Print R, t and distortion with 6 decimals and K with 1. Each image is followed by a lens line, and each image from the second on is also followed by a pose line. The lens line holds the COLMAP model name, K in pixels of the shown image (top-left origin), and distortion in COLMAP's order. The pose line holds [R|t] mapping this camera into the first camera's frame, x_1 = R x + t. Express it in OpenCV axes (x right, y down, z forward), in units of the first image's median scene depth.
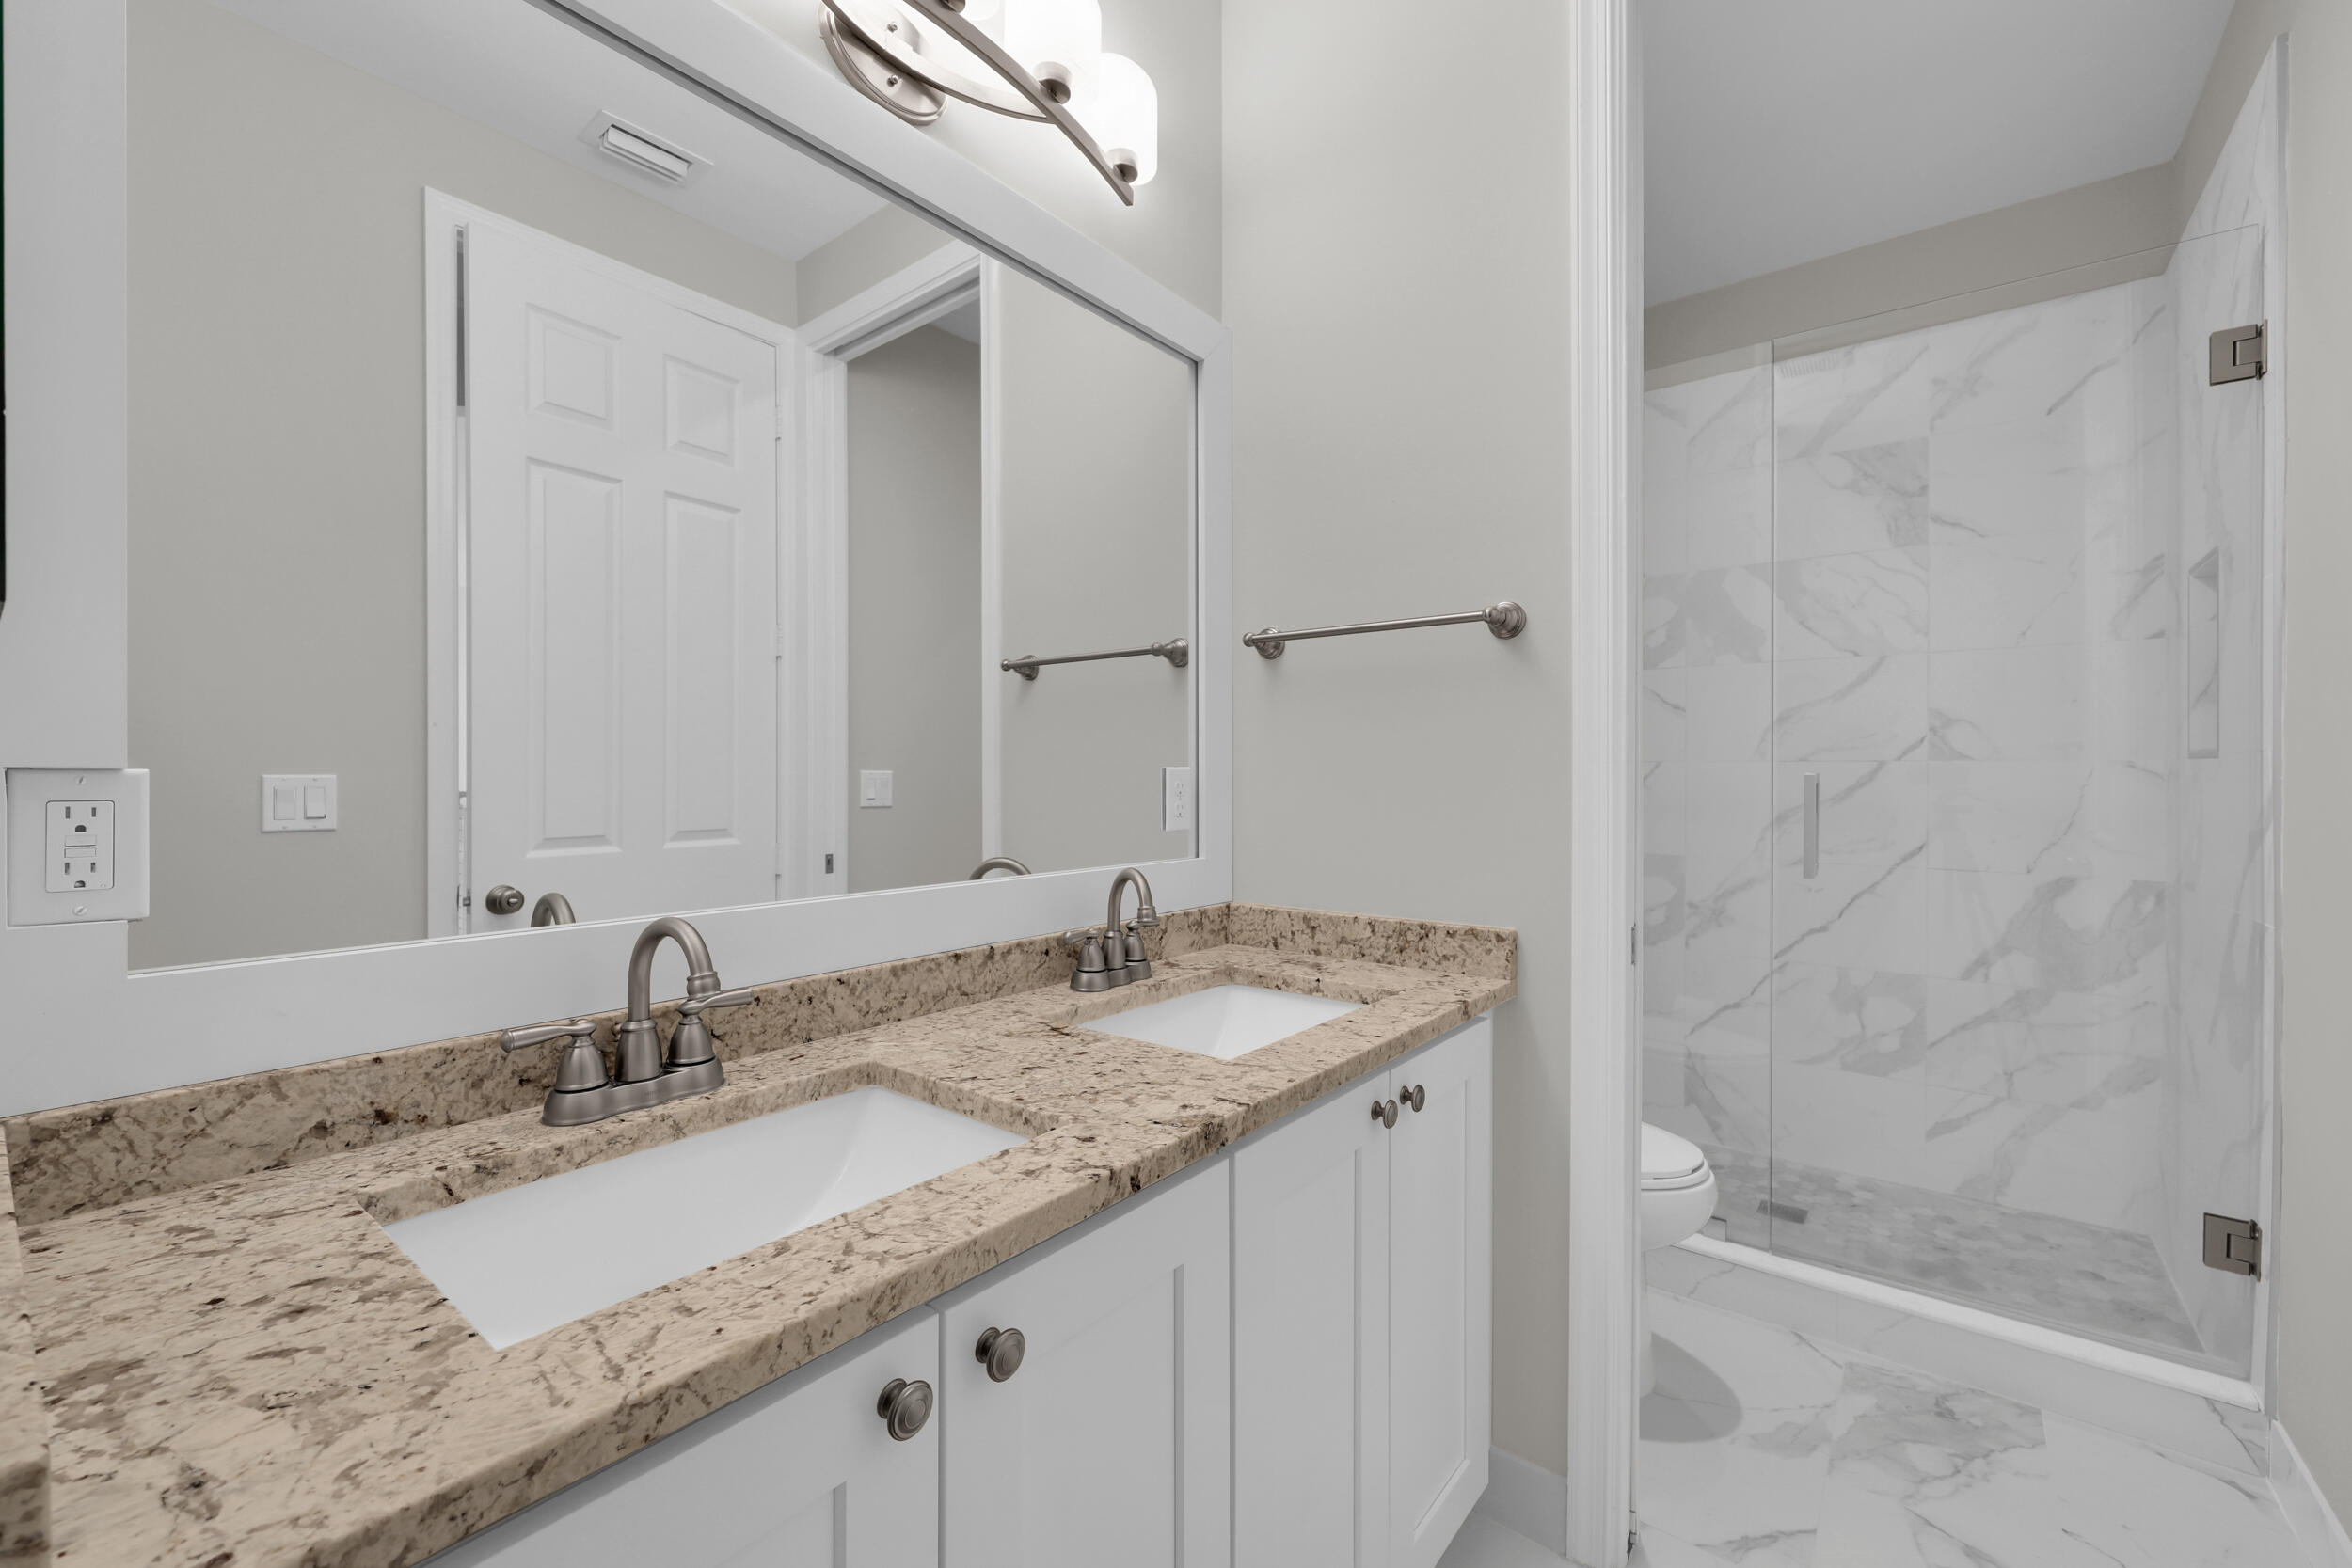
lens RADIAL K [[941.6, 0, 1174.6], [0, 941.6, 772.8], [0, 0, 1]] dist [-0.001305, -0.000234]
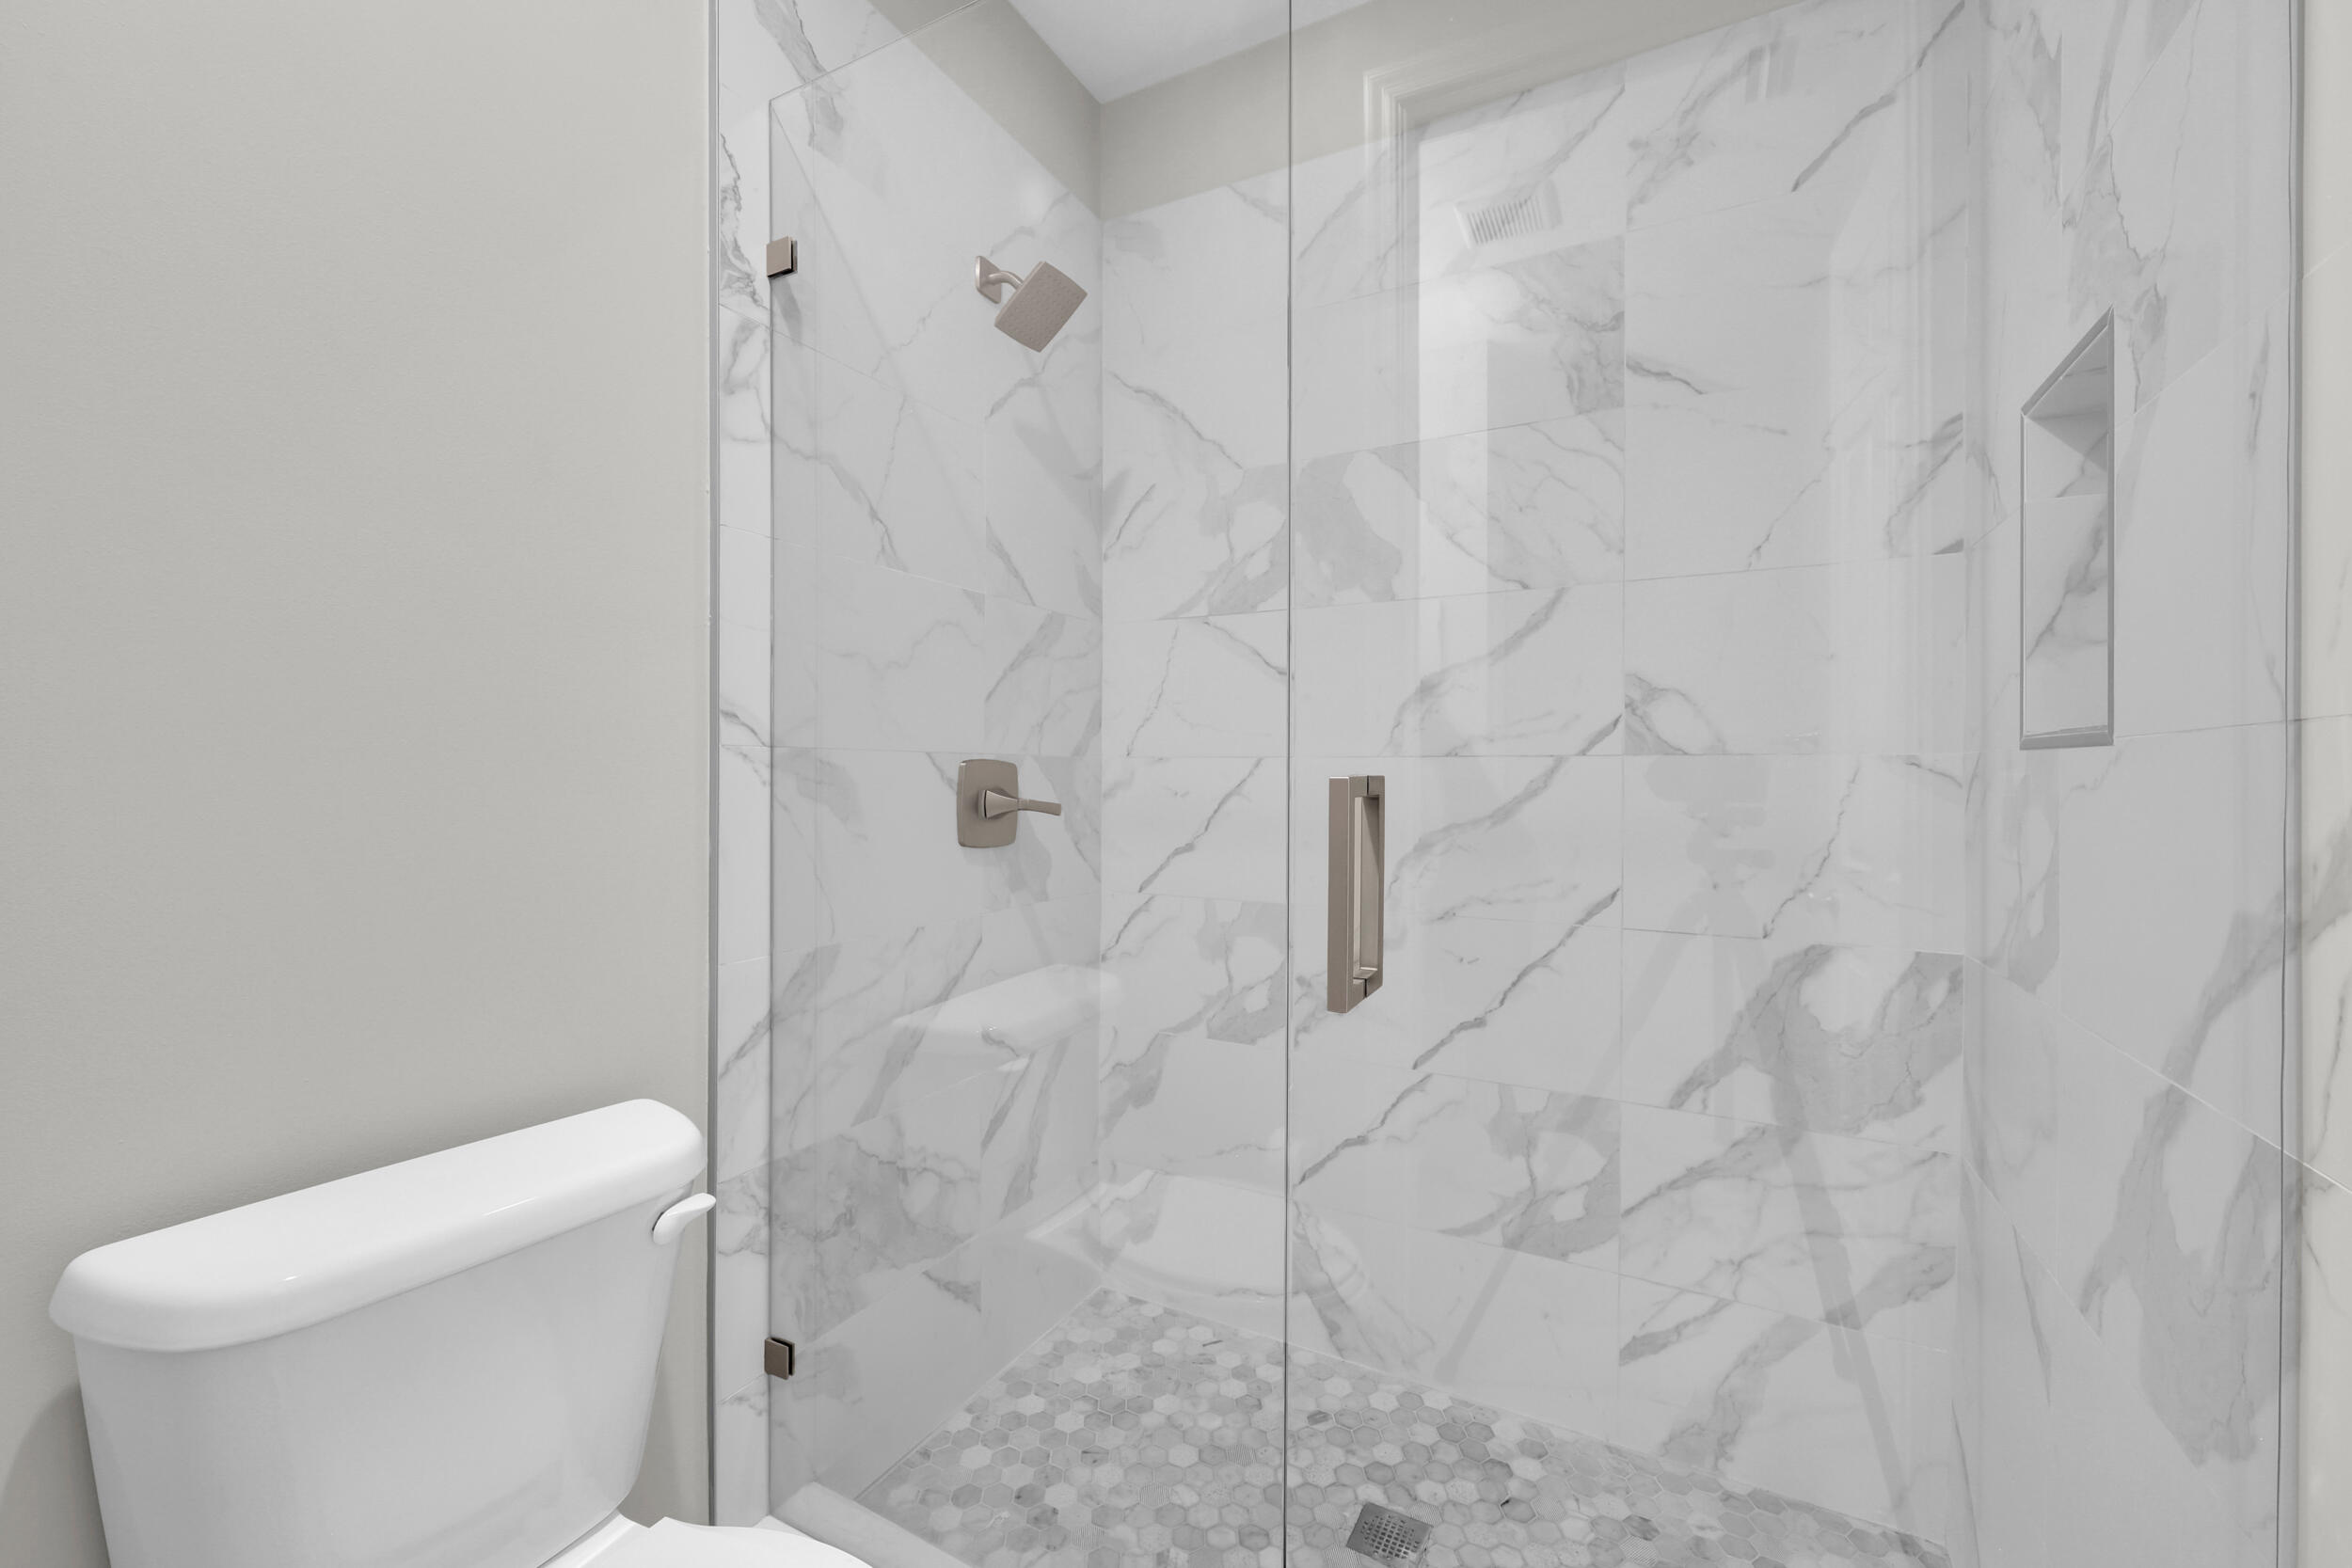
lens RADIAL K [[941.6, 0, 1170.9], [0, 941.6, 776.0], [0, 0, 1]] dist [-0.001305, -0.000234]
pose [[0.983919, 0.001363, 0.178608, 0.400485], [-0.001527, 0.999999, 0.000780, 0.000566], [-0.178607, -0.001040, 0.983920, 0.446762]]
